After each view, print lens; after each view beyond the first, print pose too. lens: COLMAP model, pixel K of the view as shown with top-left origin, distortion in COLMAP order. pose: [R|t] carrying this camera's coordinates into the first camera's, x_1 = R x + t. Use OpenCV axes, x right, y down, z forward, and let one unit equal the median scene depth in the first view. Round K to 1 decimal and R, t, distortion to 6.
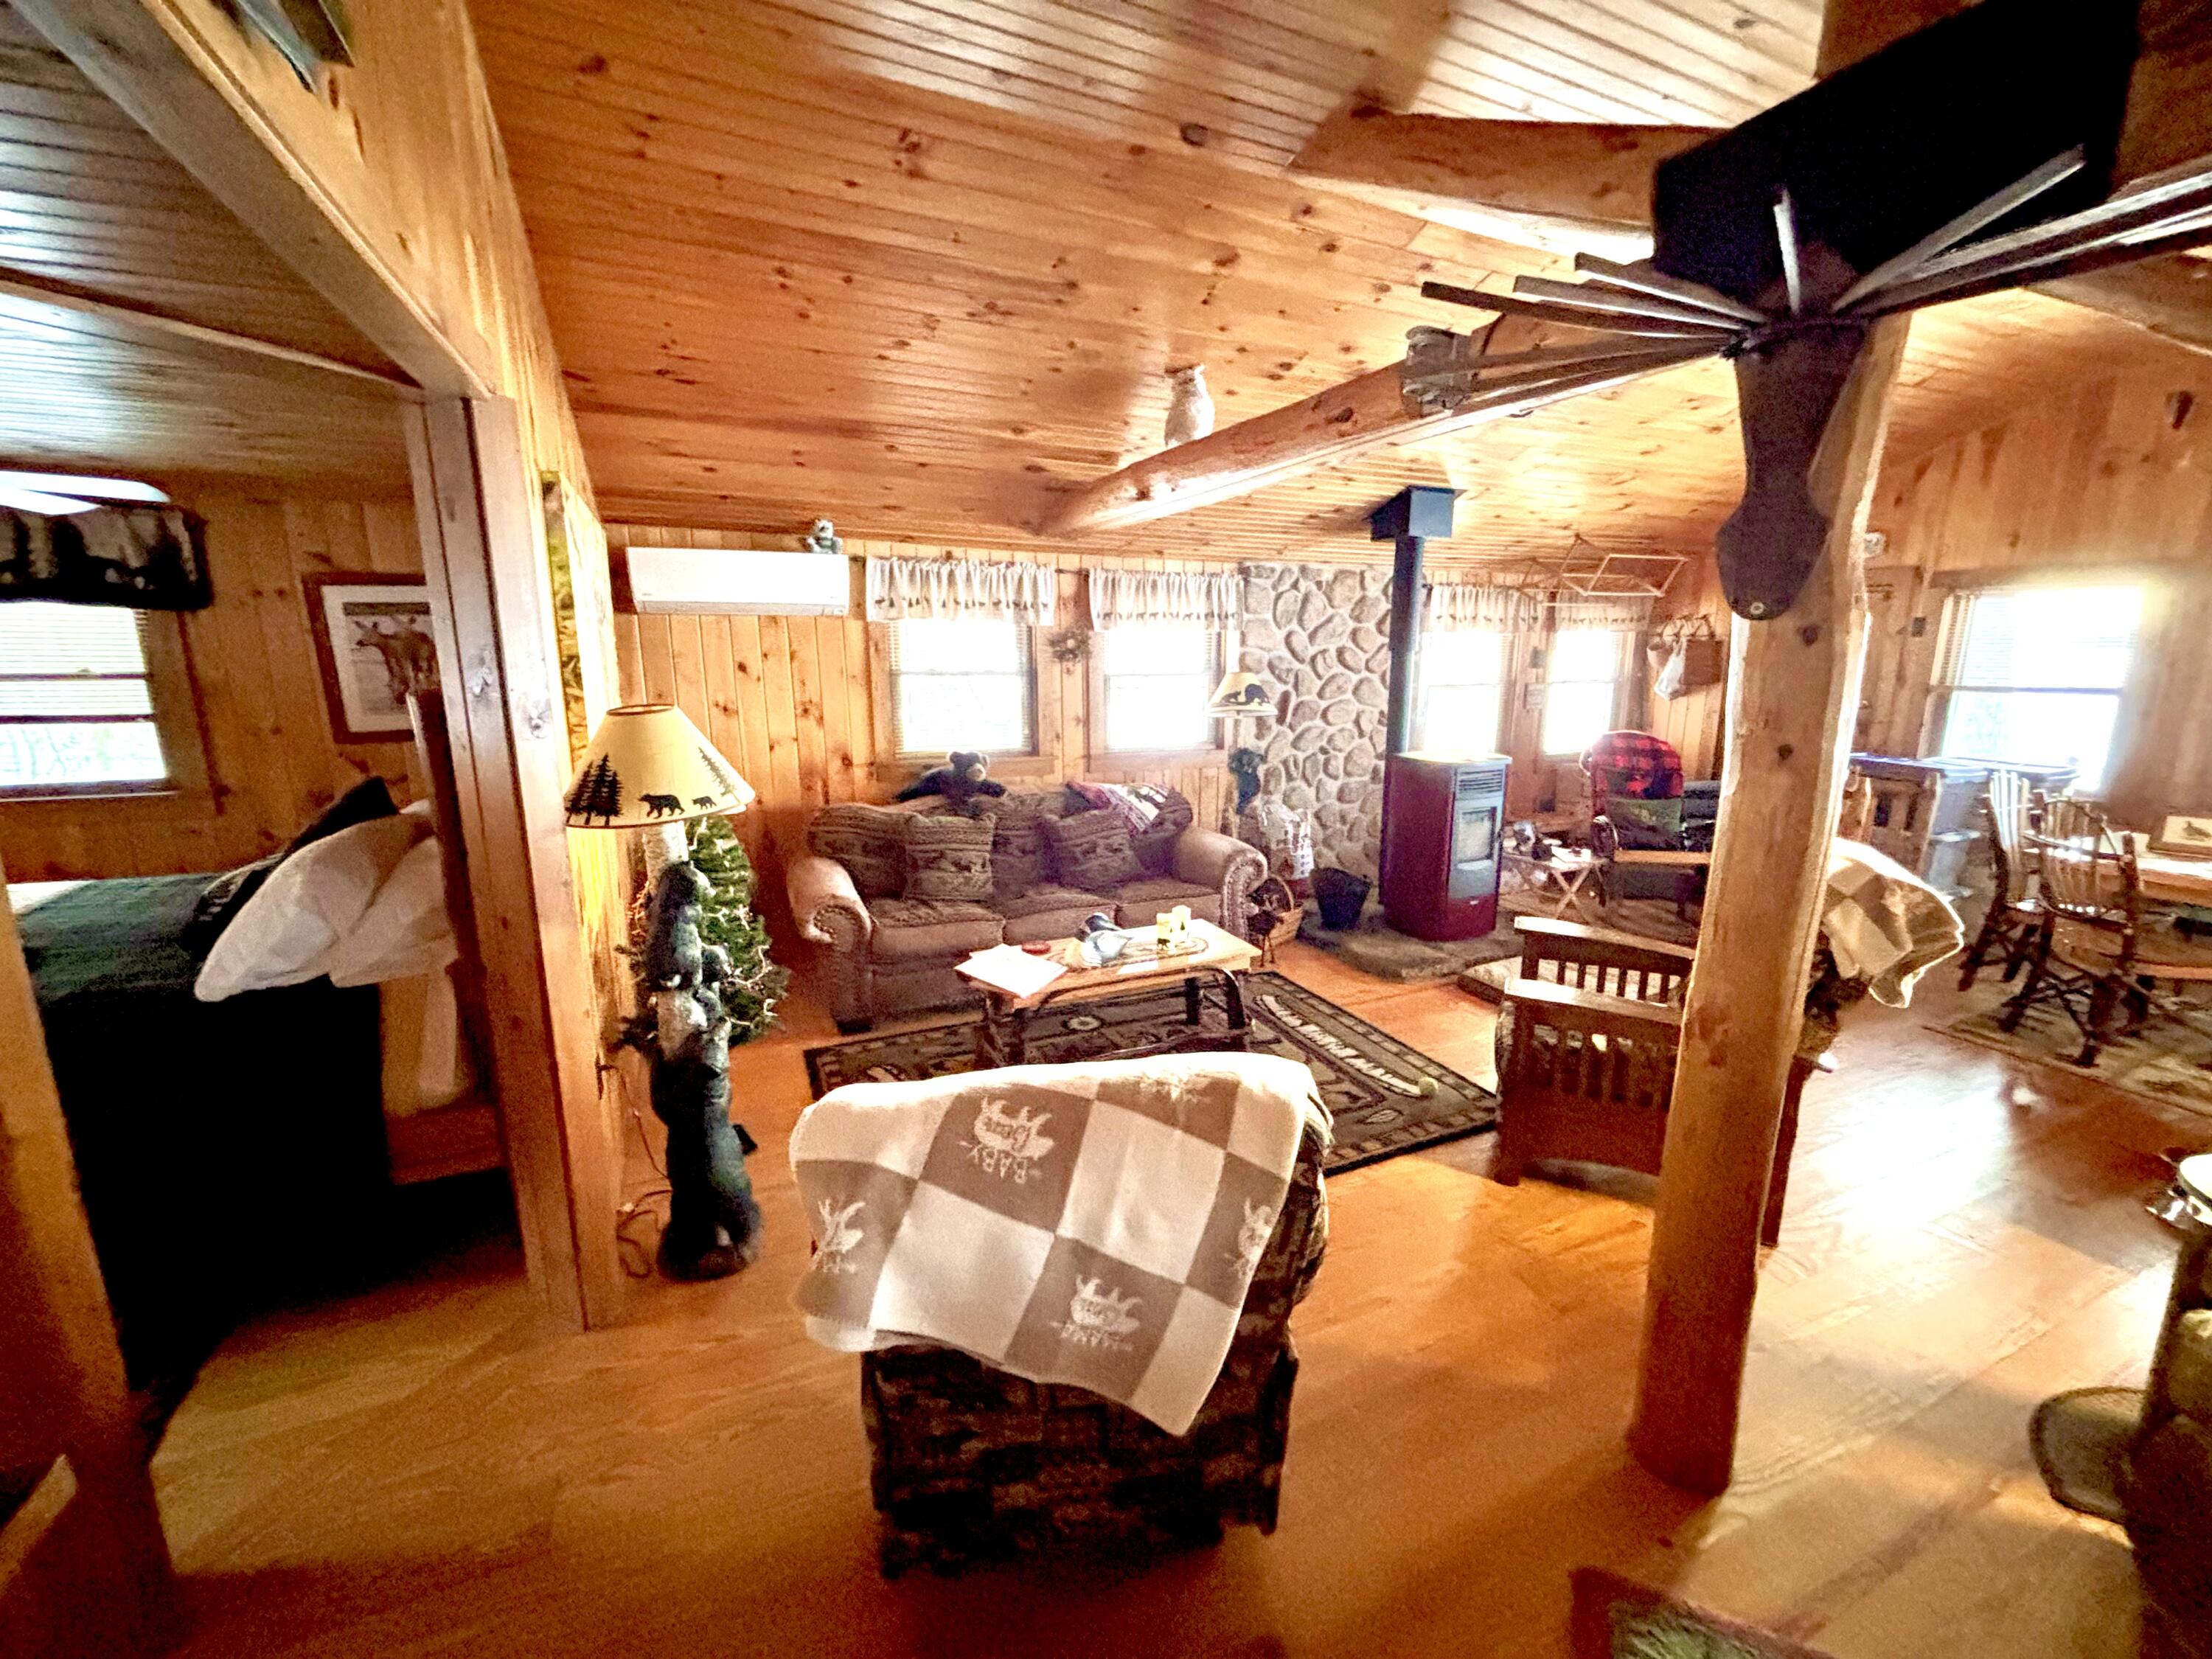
lens RADIAL K [[883.3, 0, 1106.0], [0, 883.3, 829.5], [0, 0, 1]] dist [-0.001414, -0.000540]
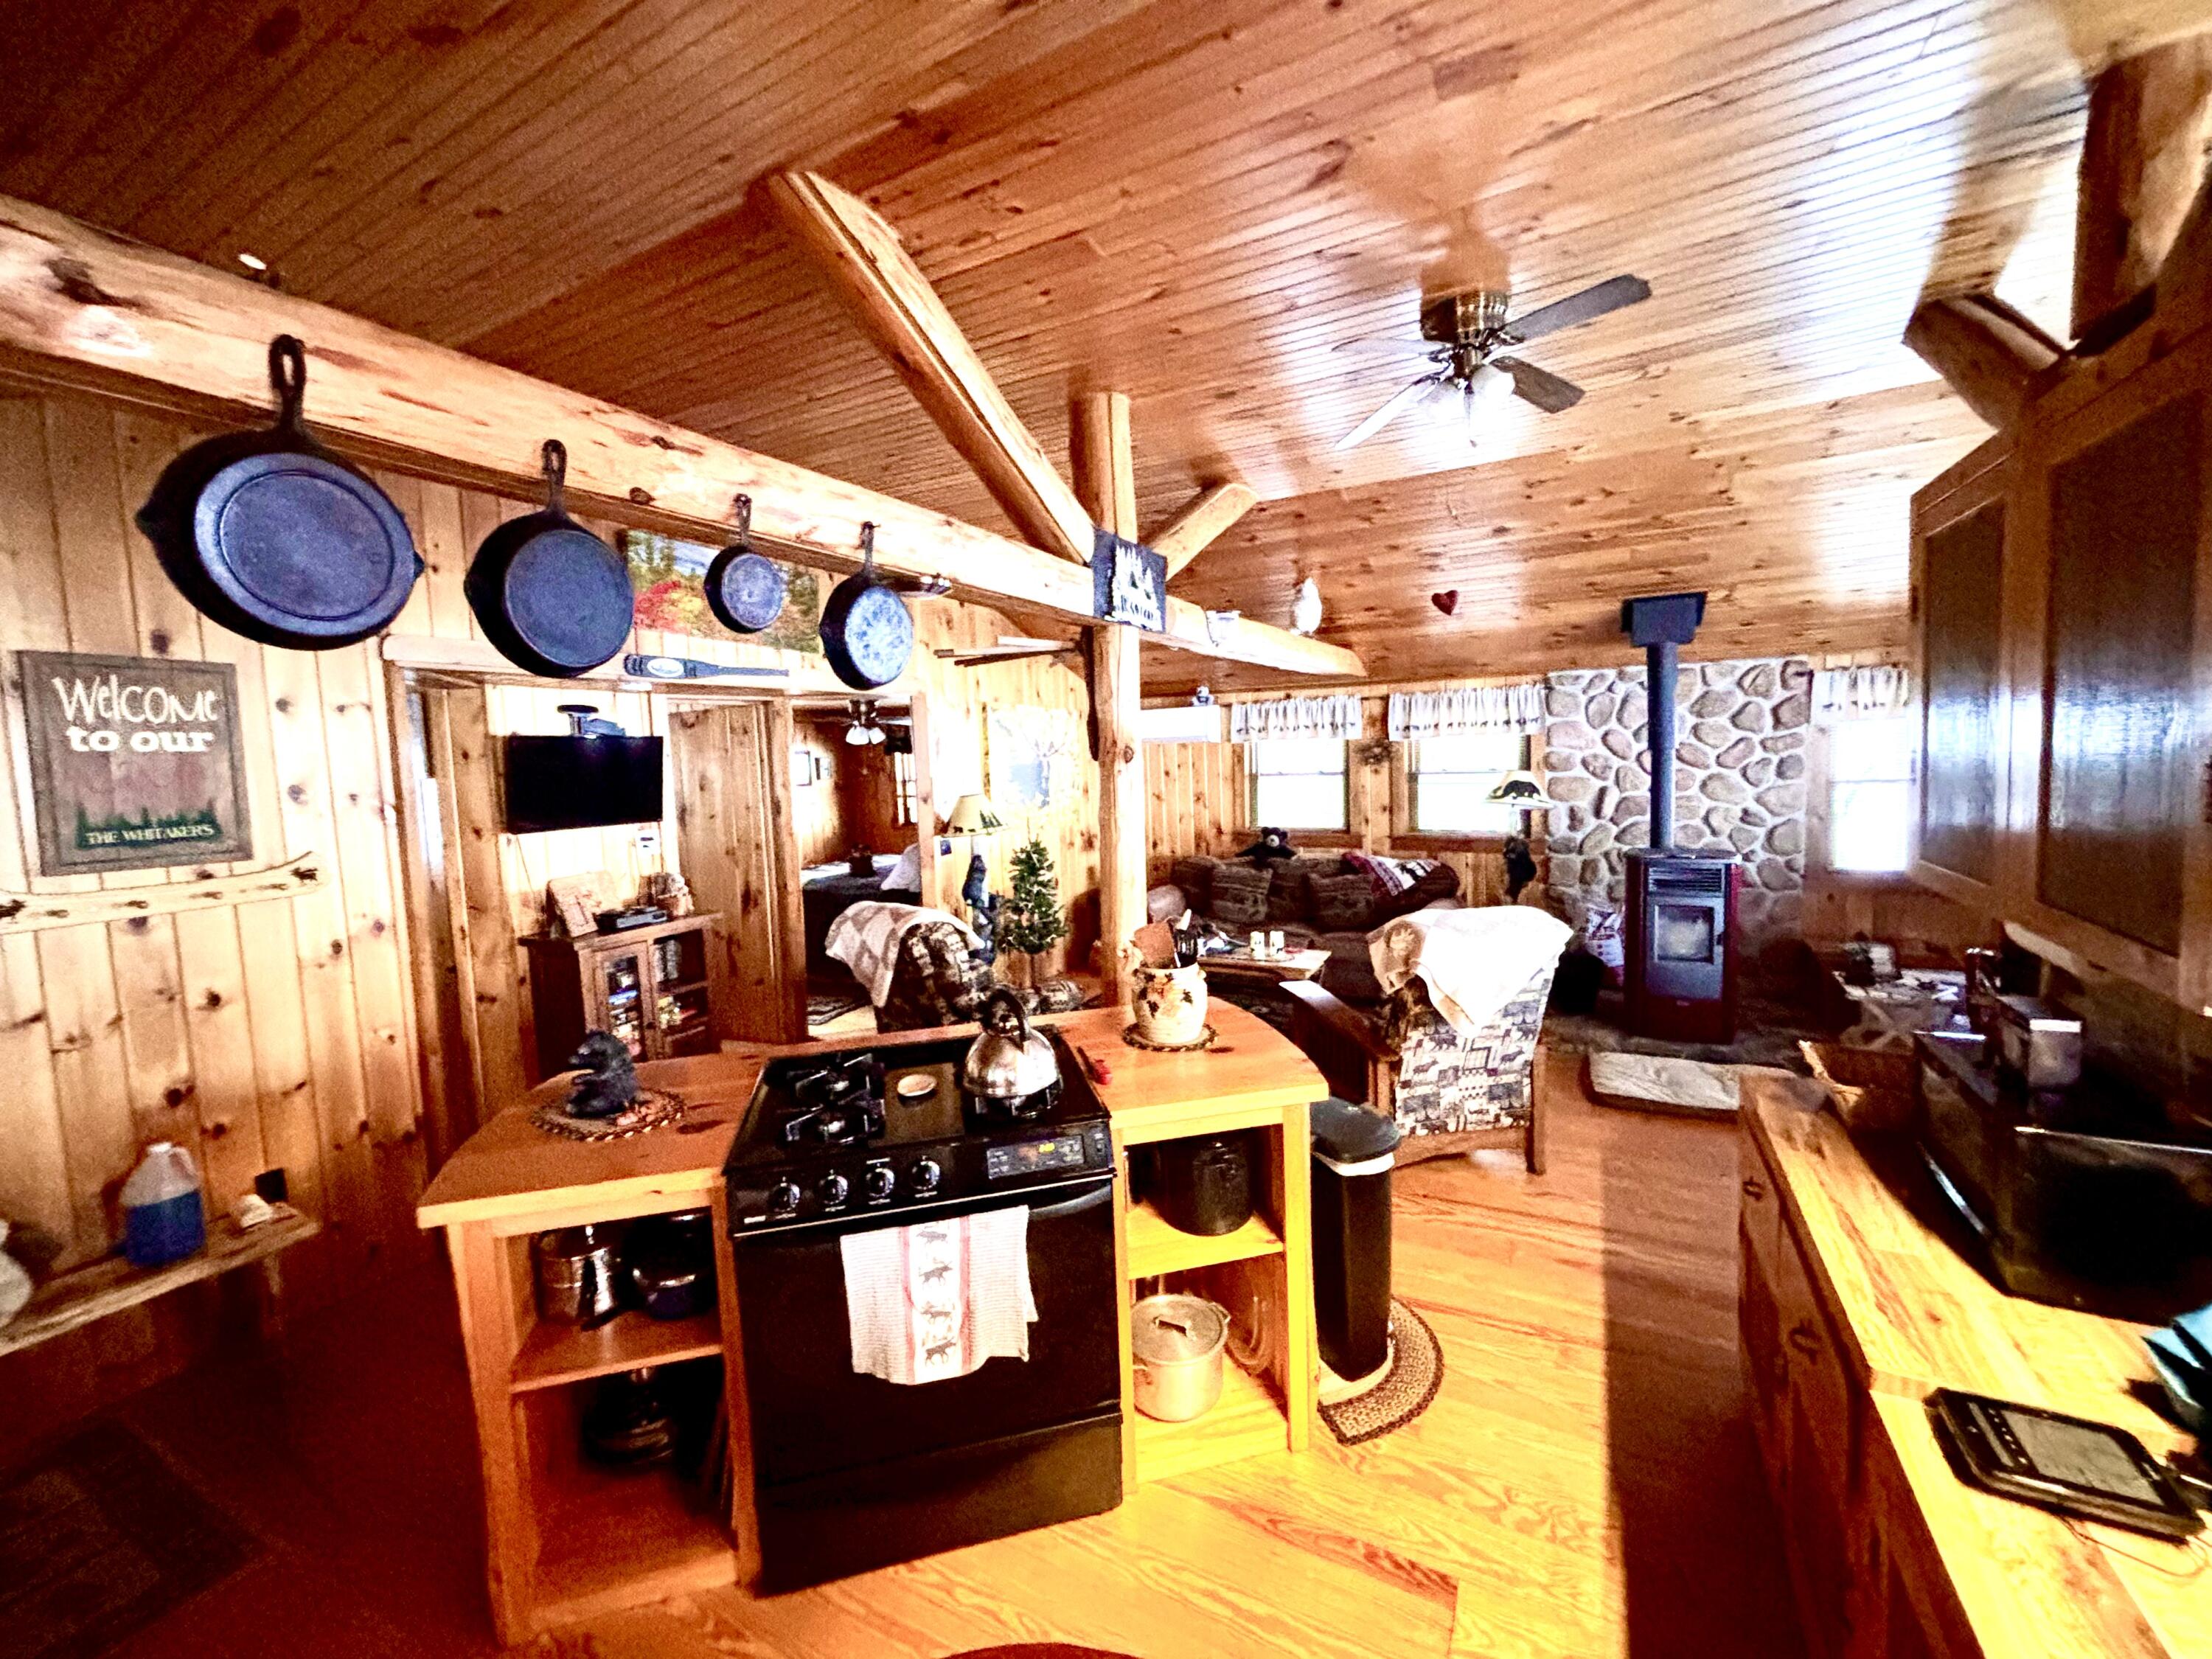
lens RADIAL K [[889.3, 0, 1106.0], [0, 889.3, 829.5], [0, 0, 1]] dist [0.000123, 0.000107]
pose [[0.605303, 0.041247, -0.794926, 0.973305], [-0.121582, 0.991729, -0.041121, 0.012155], [0.786655, 0.121539, 0.605312, -0.137999]]
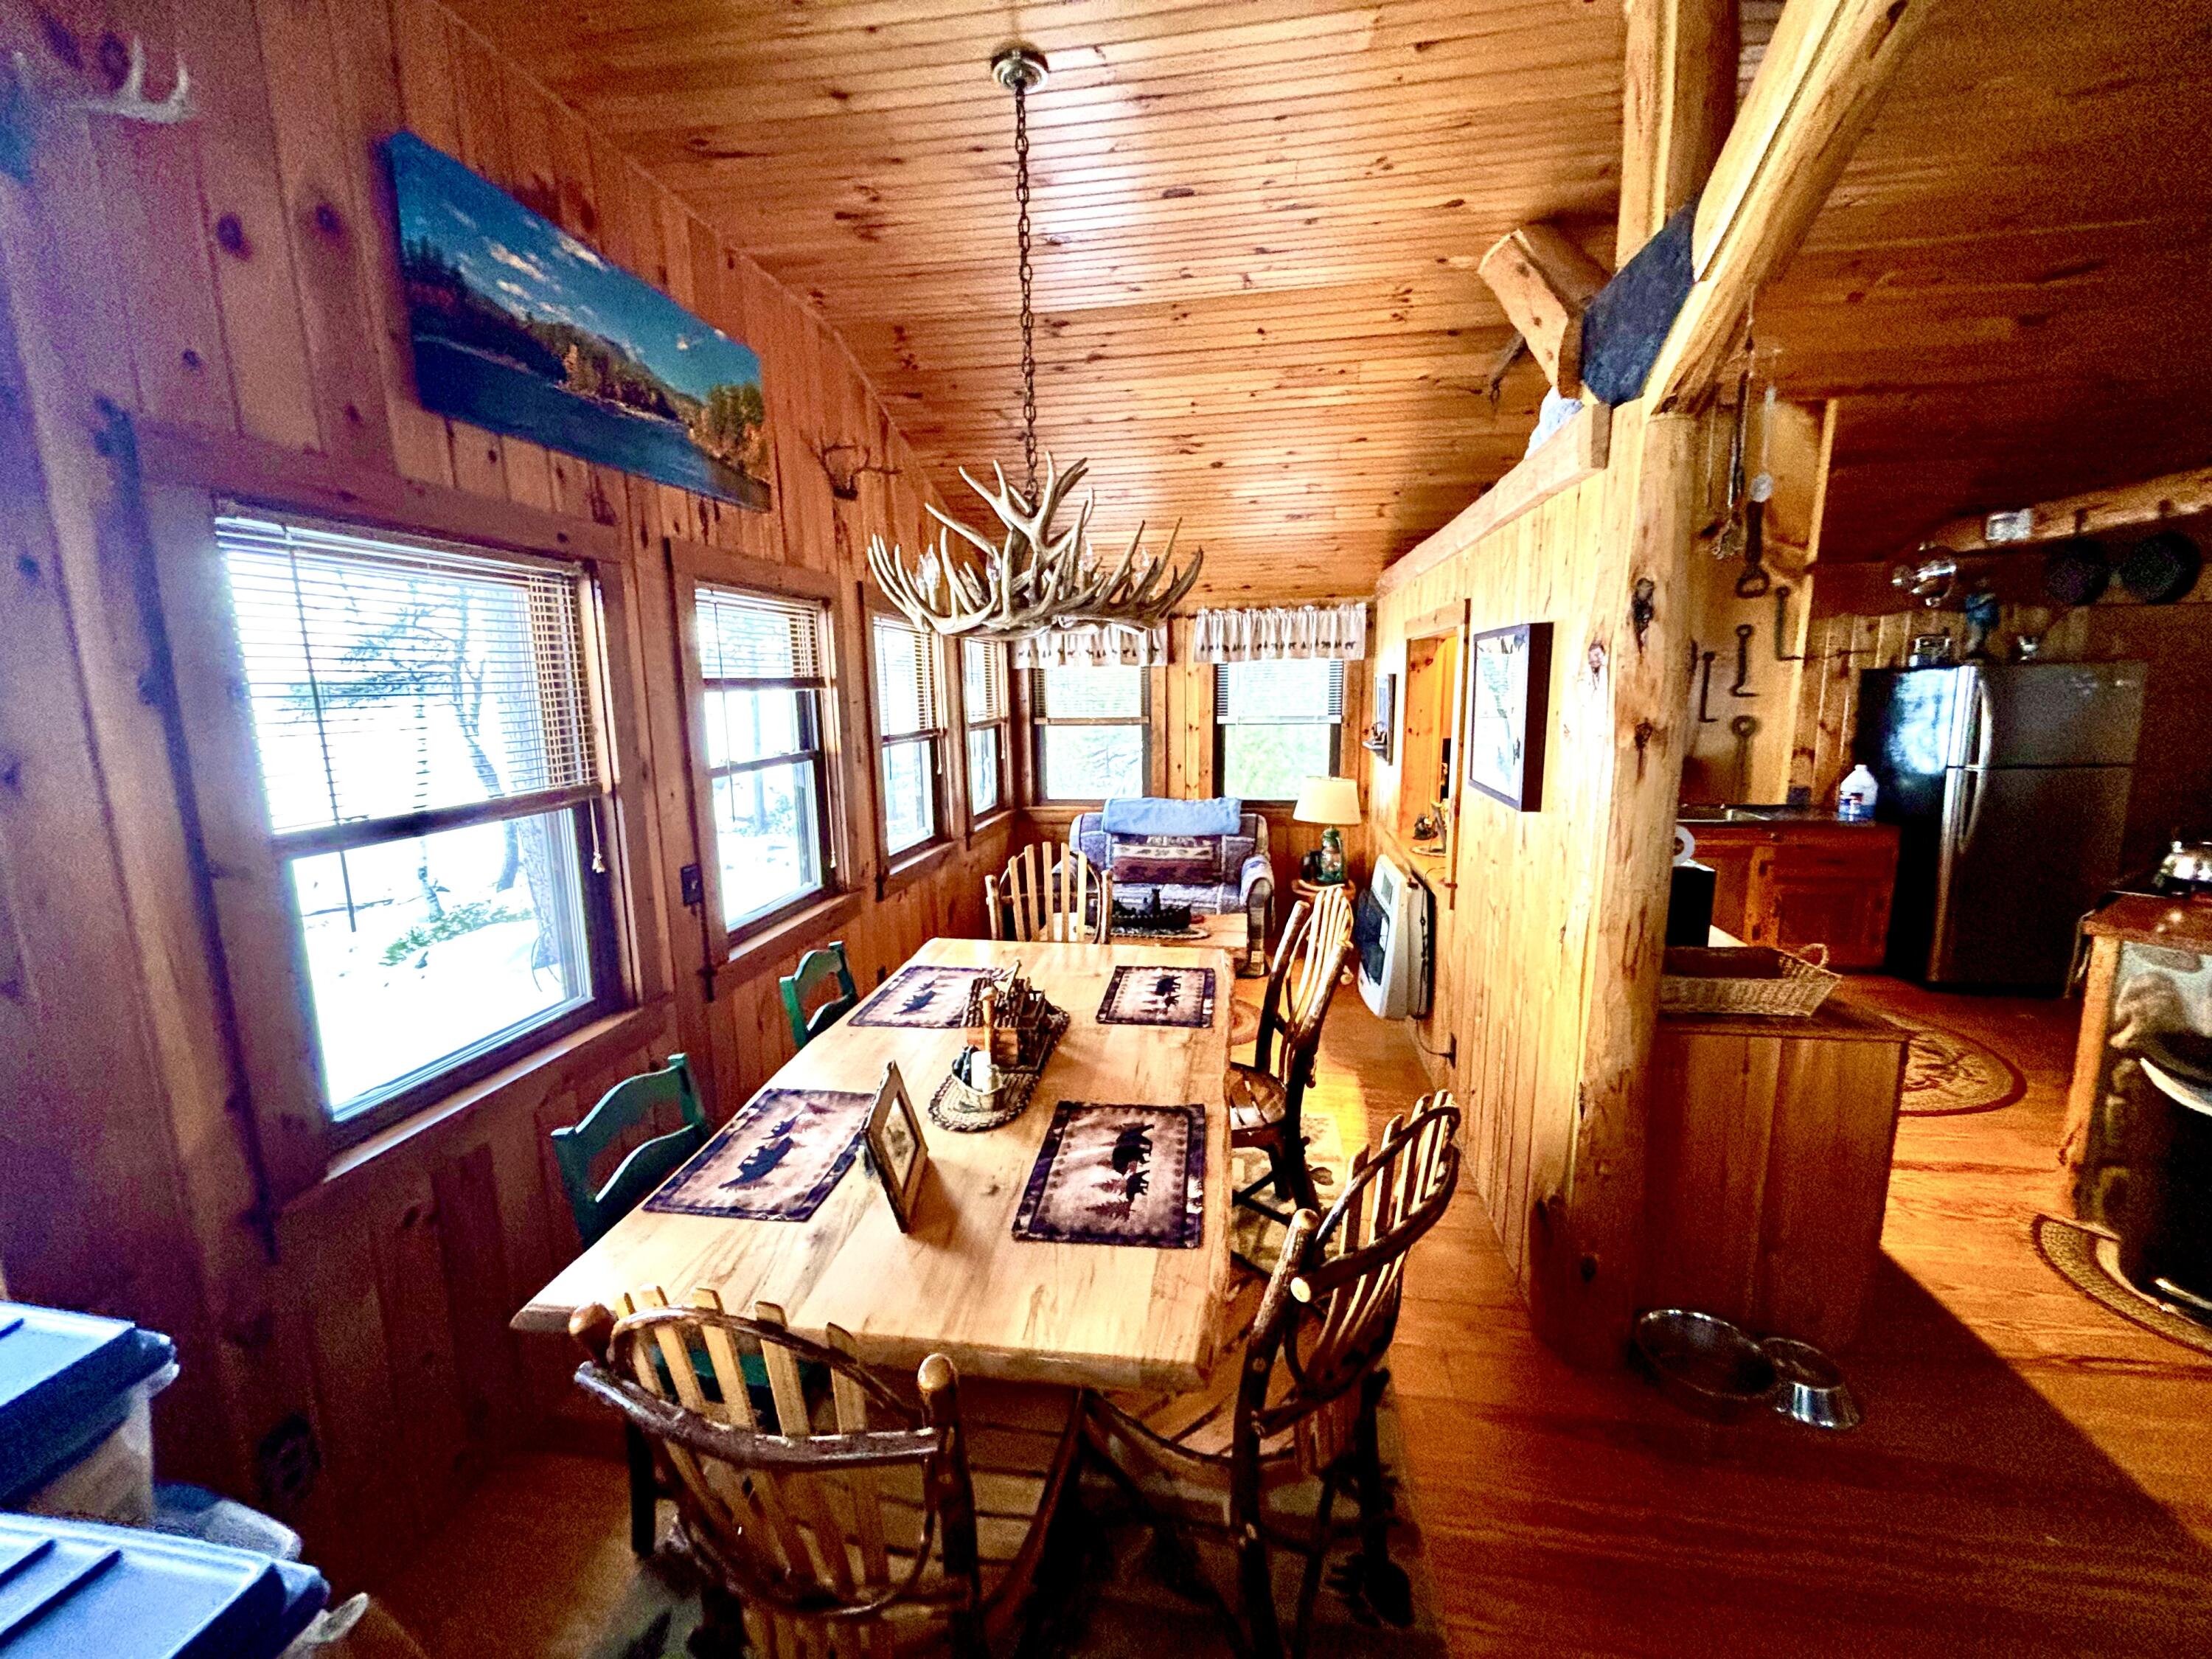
lens RADIAL K [[898.2, 0, 1107.0], [0, 898.2, 825.6], [0, 0, 1]] dist [-0.013925, 0.008587]
pose [[-0.835007, -0.074881, 0.545121, 0.887352], [0.128787, 0.936582, 0.325927, -0.249112], [-0.534956, 0.342356, -0.772408, 1.164066]]
